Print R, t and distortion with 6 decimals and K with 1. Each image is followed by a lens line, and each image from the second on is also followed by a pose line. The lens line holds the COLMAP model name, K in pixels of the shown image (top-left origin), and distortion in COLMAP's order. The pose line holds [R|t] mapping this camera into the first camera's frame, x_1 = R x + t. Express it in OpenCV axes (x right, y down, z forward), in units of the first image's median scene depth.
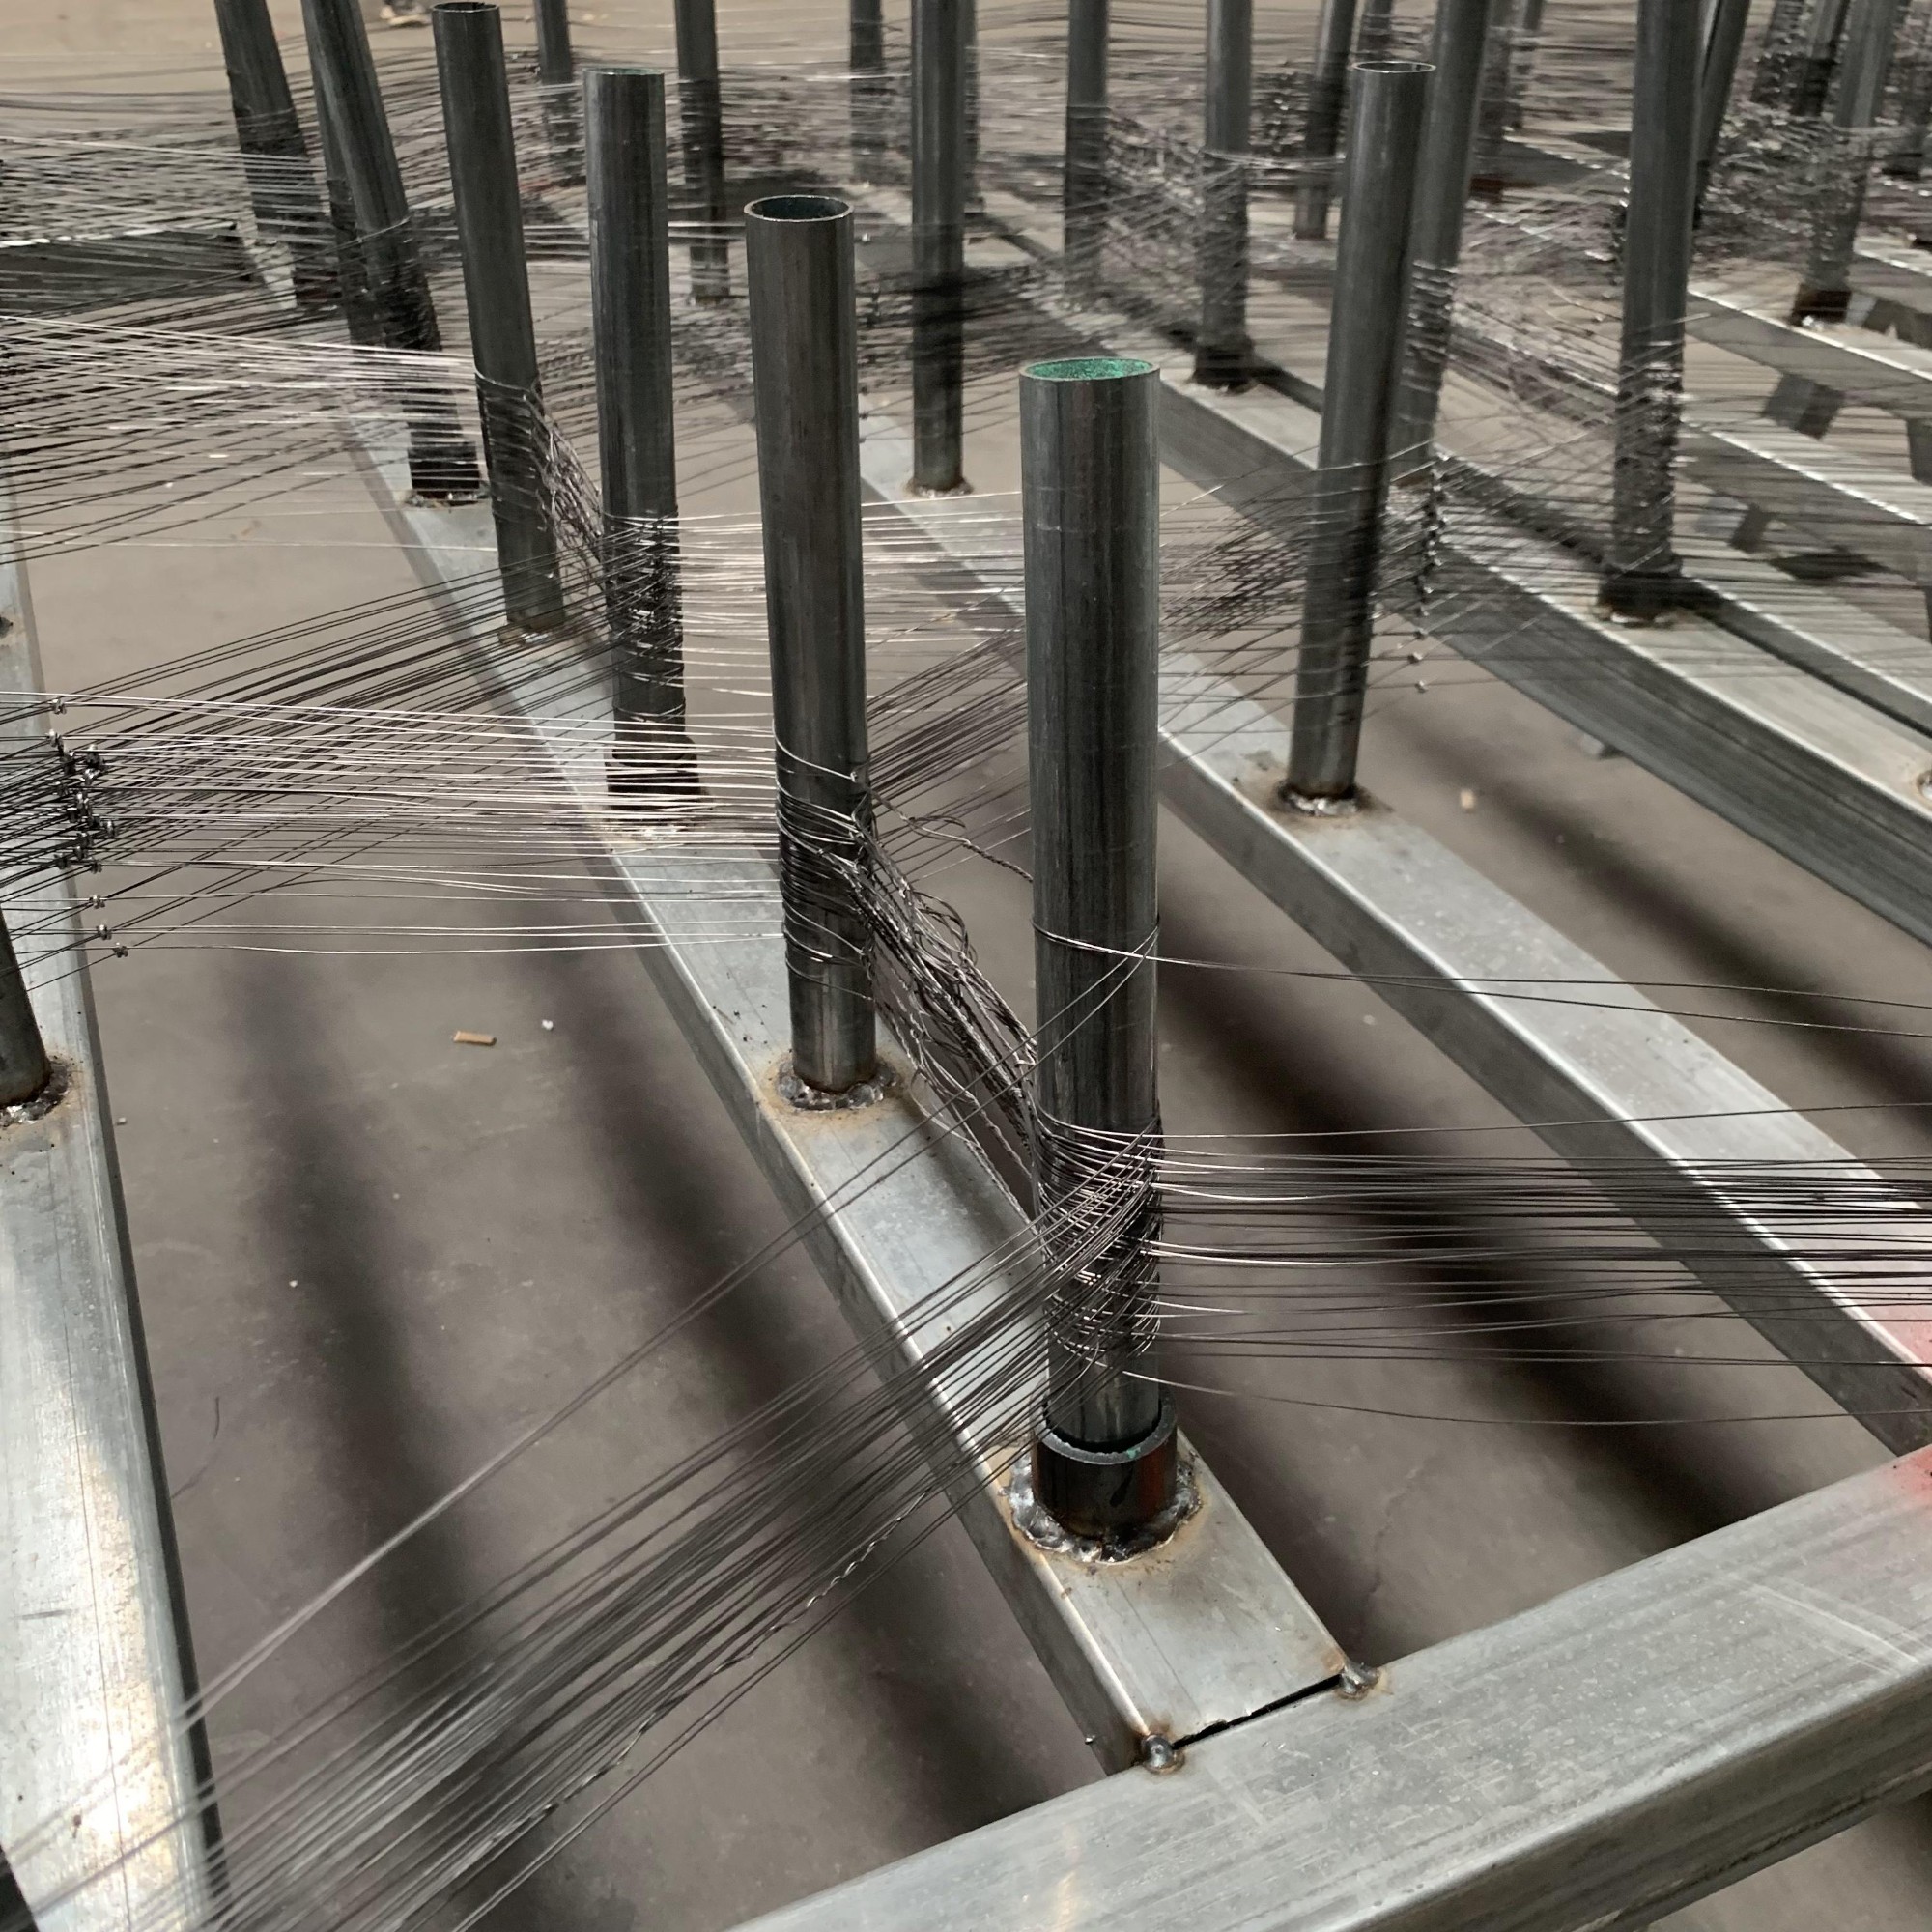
lens RADIAL K [[1985.0, 0, 971.6], [0, 1985.0, 1059.2], [0, 0, 1]] dist [0.005640, -0.057920]
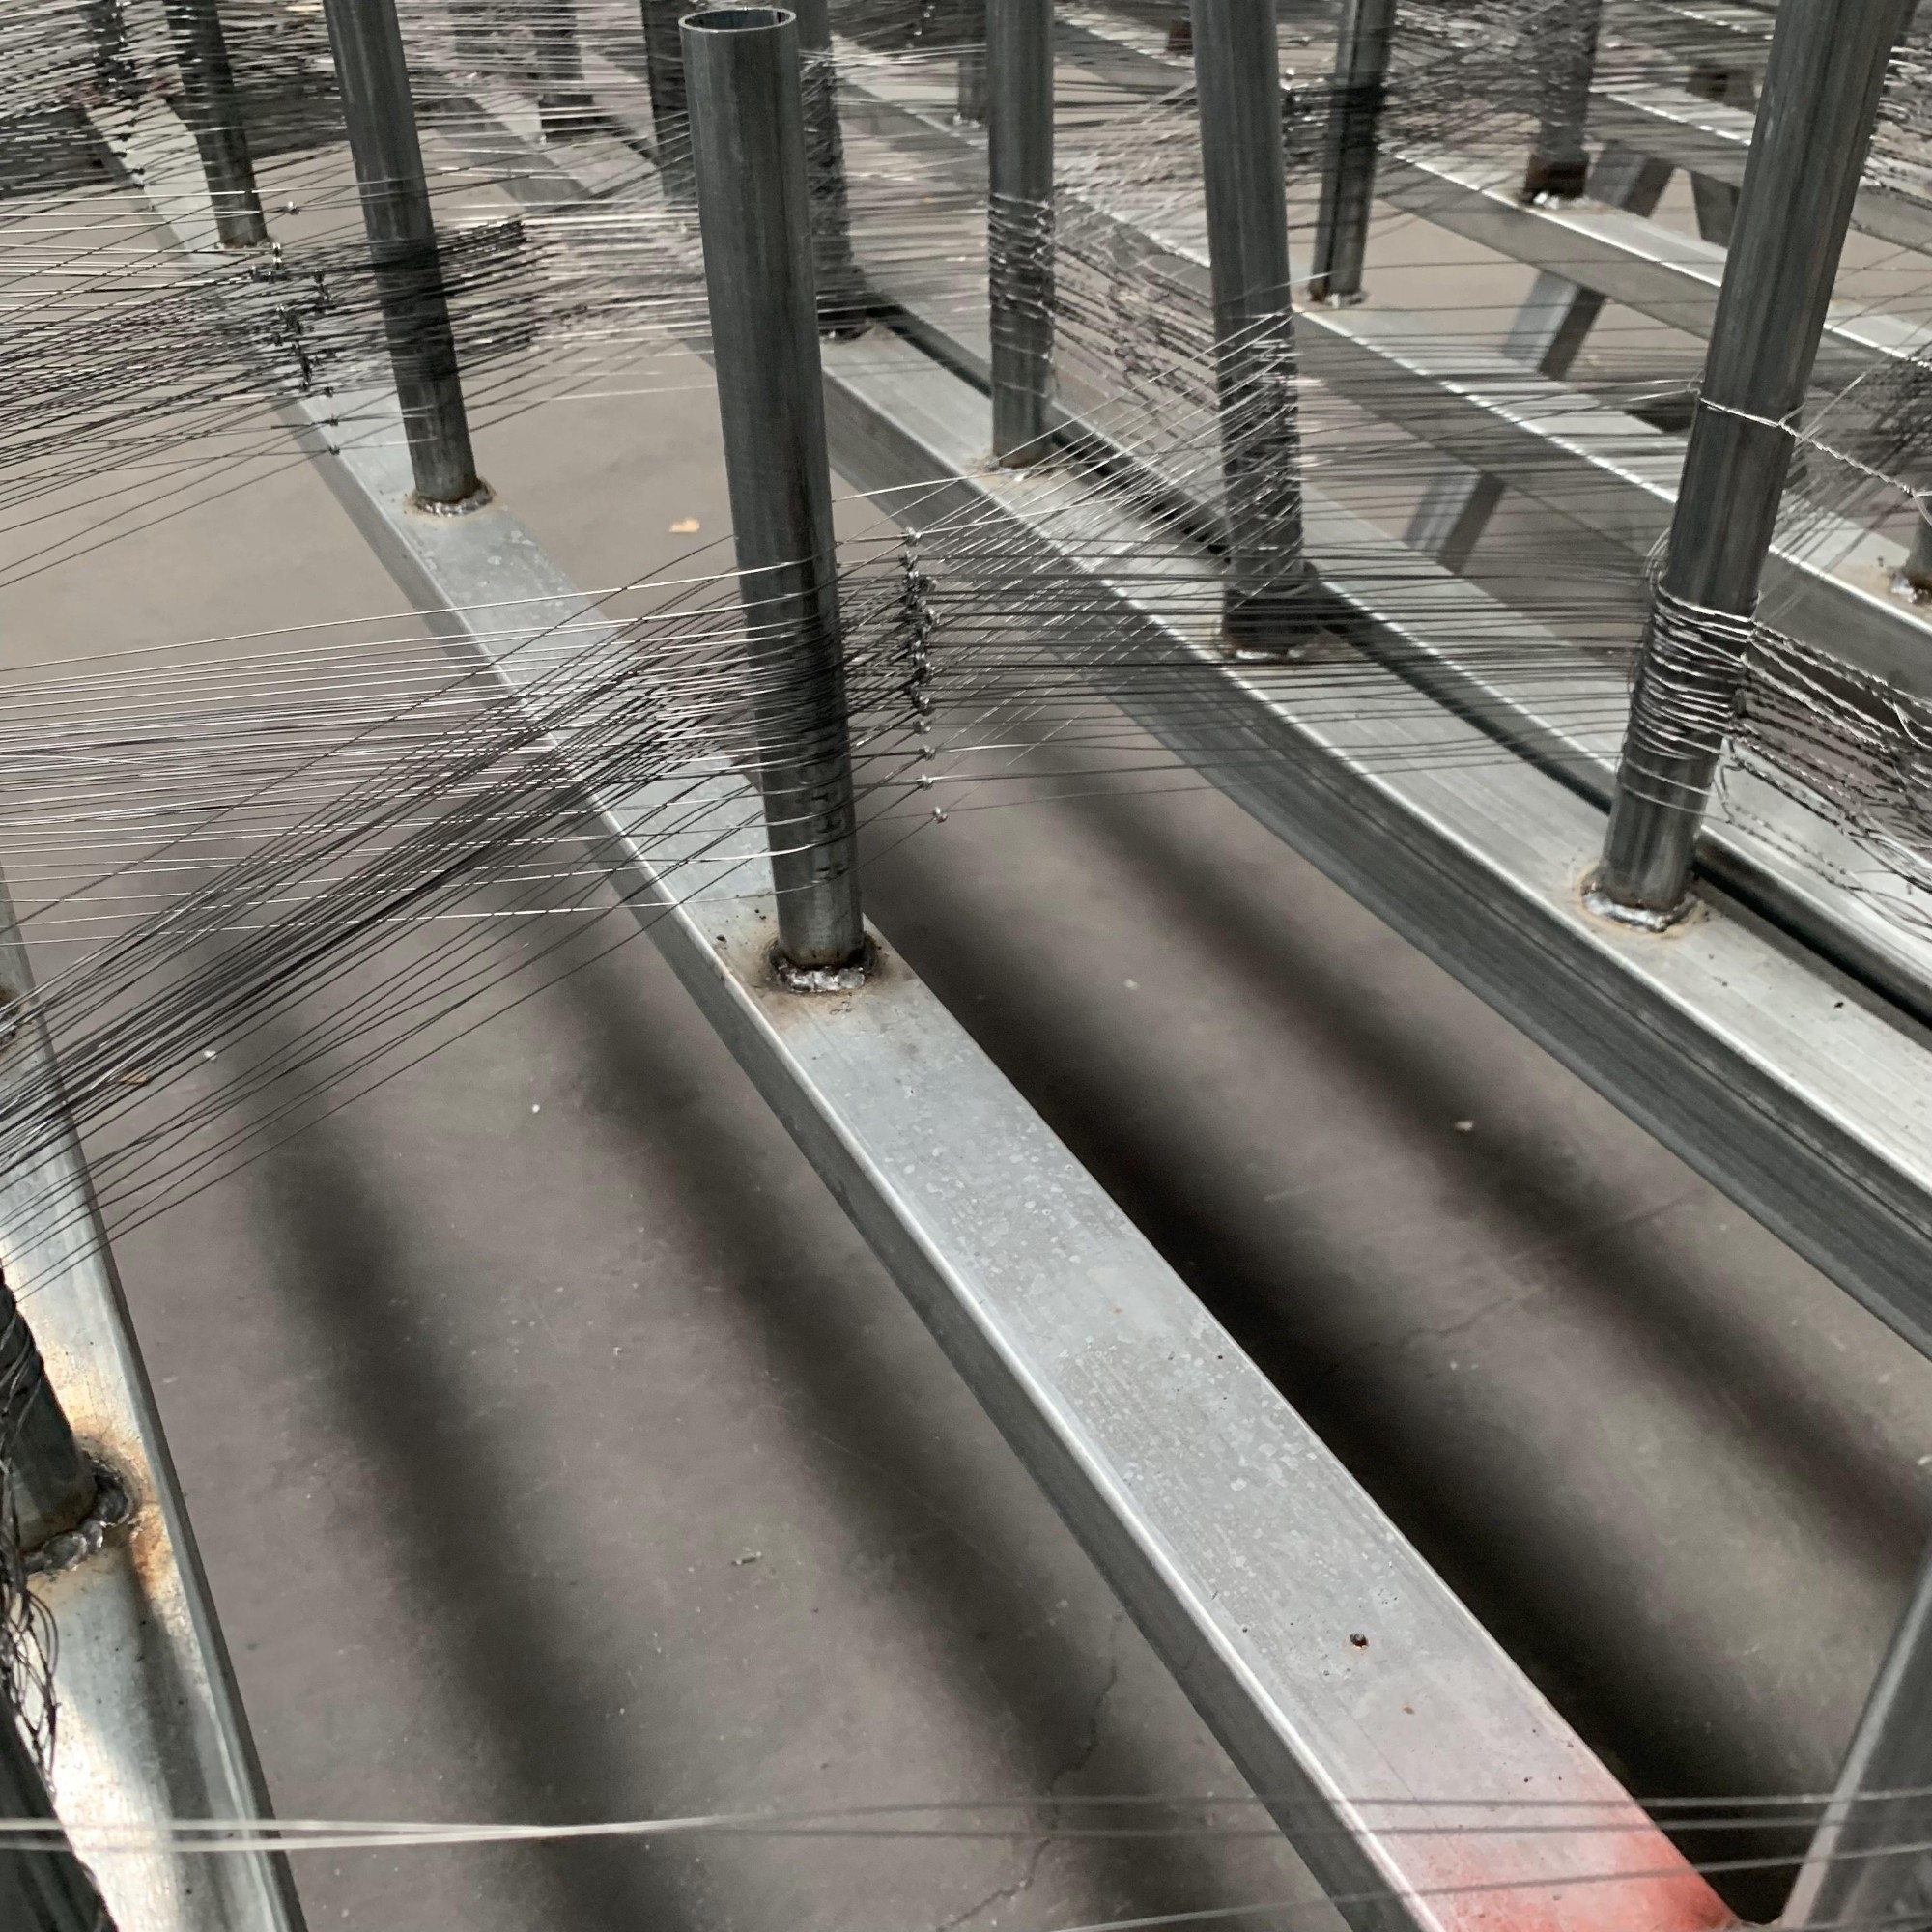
lens RADIAL K [[1985.0, 0, 971.6], [0, 1985.0, 1059.2], [0, 0, 1]] dist [0.005640, -0.057920]
pose [[0.996719, -0.066601, 0.045998, 0.154378], [0.062633, 0.994589, 0.082889, -0.122141], [-0.051269, -0.079736, 0.995497, 0.172736]]
